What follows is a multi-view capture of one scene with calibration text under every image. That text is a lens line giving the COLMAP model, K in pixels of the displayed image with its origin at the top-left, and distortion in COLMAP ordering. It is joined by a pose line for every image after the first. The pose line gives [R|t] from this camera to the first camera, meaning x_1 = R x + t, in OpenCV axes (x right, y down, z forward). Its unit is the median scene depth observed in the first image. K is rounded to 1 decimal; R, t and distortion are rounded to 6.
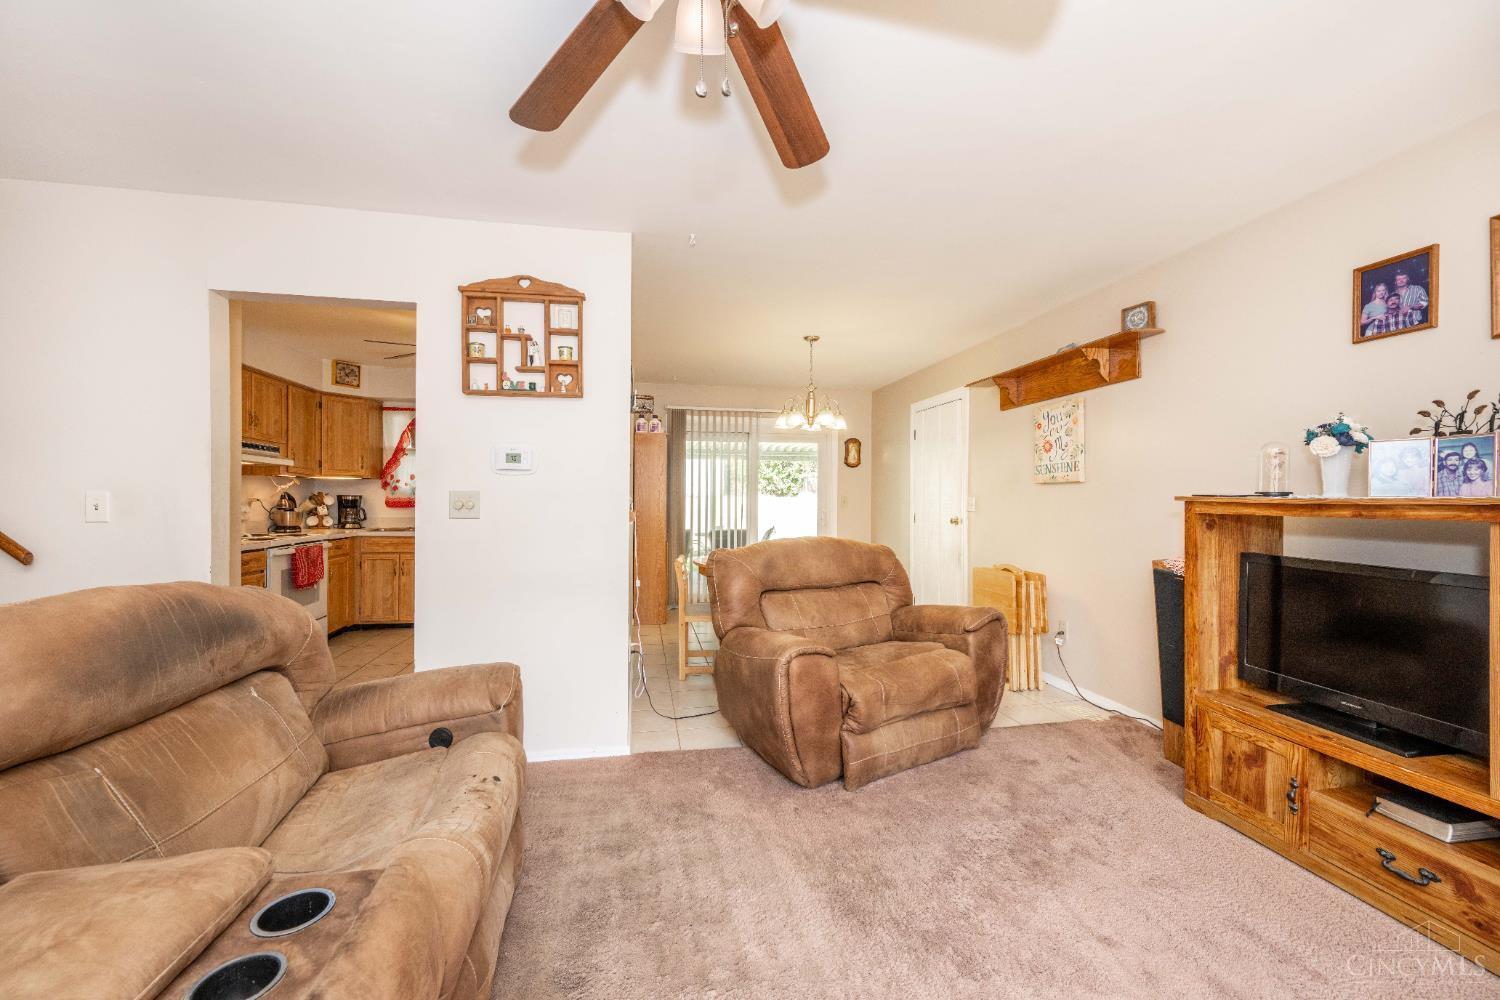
lens RADIAL K [[593.5, 0, 750.0], [0, 593.5, 500.0], [0, 0, 1]] dist [0.000696, -0.000020]
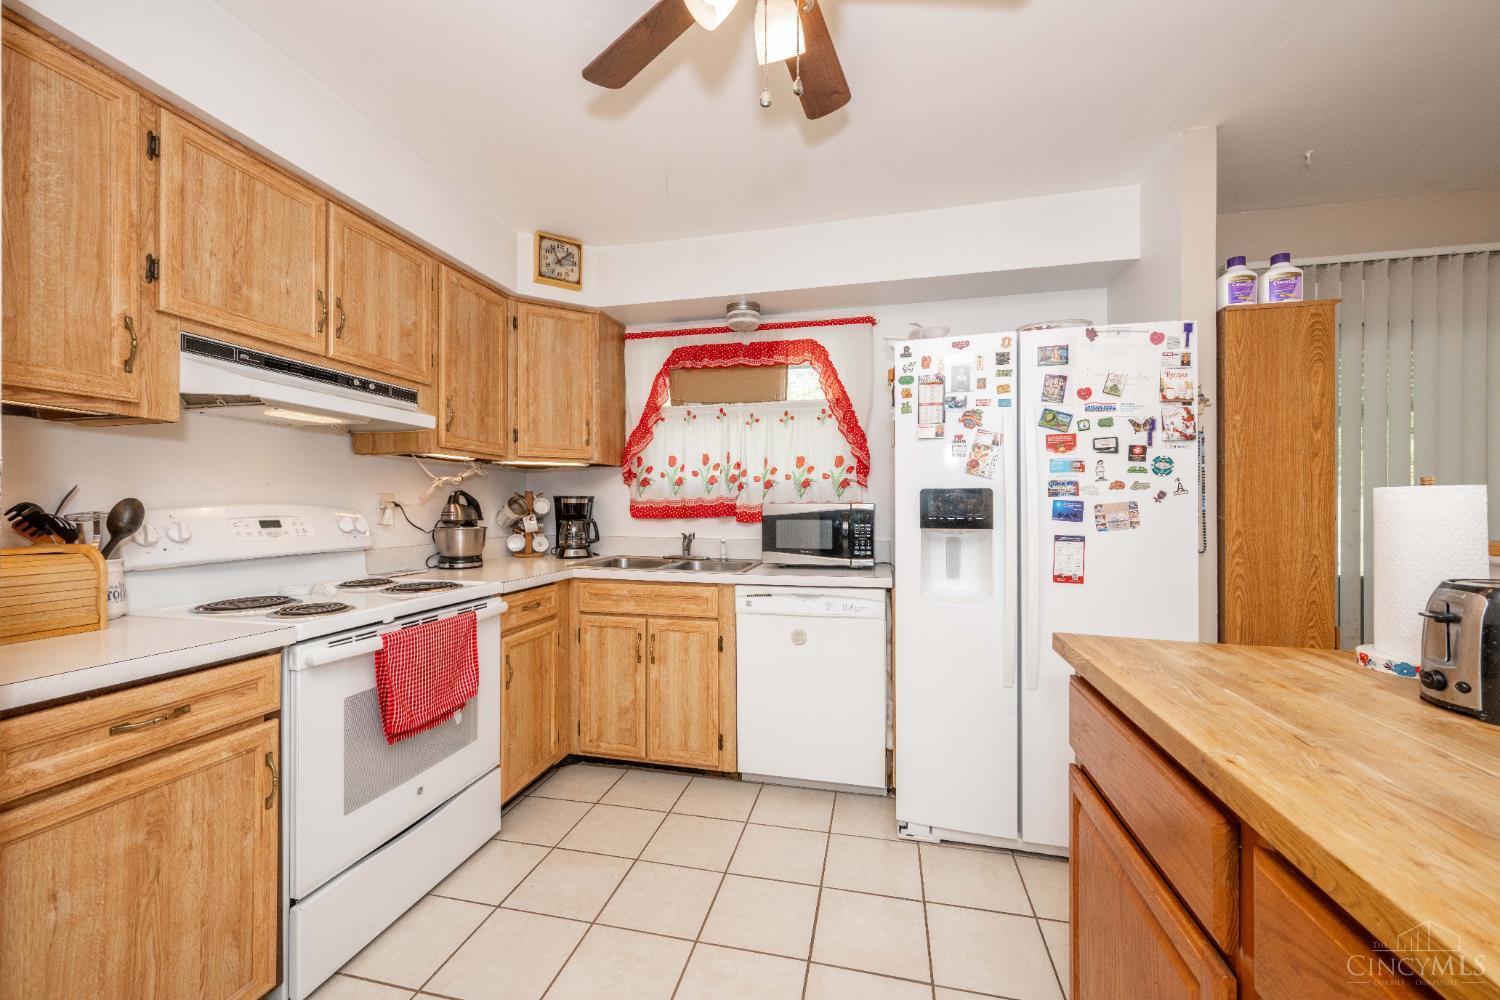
lens RADIAL K [[593.5, 0, 750.0], [0, 593.5, 500.0], [0, 0, 1]] dist [0.000696, -0.000020]
pose [[0.918595, -0.008793, -0.395101, -0.317088], [0.005641, 0.999942, -0.009138, 0.001466], [0.395159, 0.006166, 0.918592, 0.578836]]
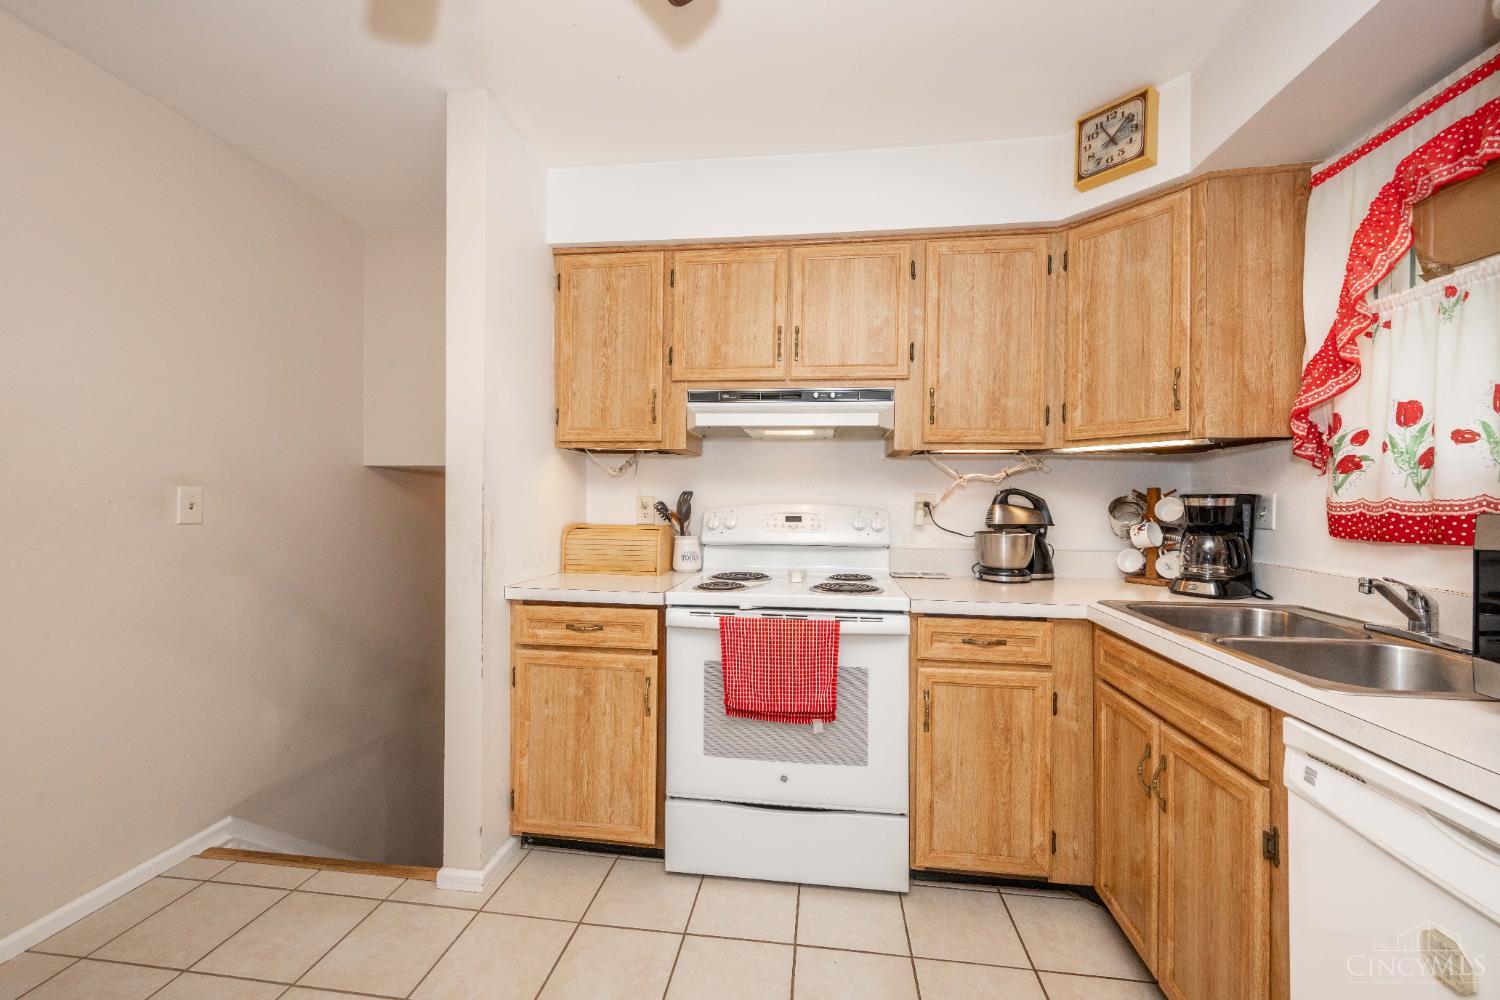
lens RADIAL K [[593.5, 0, 750.0], [0, 593.5, 500.0], [0, 0, 1]] dist [0.000696, -0.000020]
pose [[-0.315908, -0.007635, -0.948759, -0.284165], [-0.009562, 0.999942, -0.004863, -0.000849], [0.948742, 0.007536, -0.315963, 0.888153]]
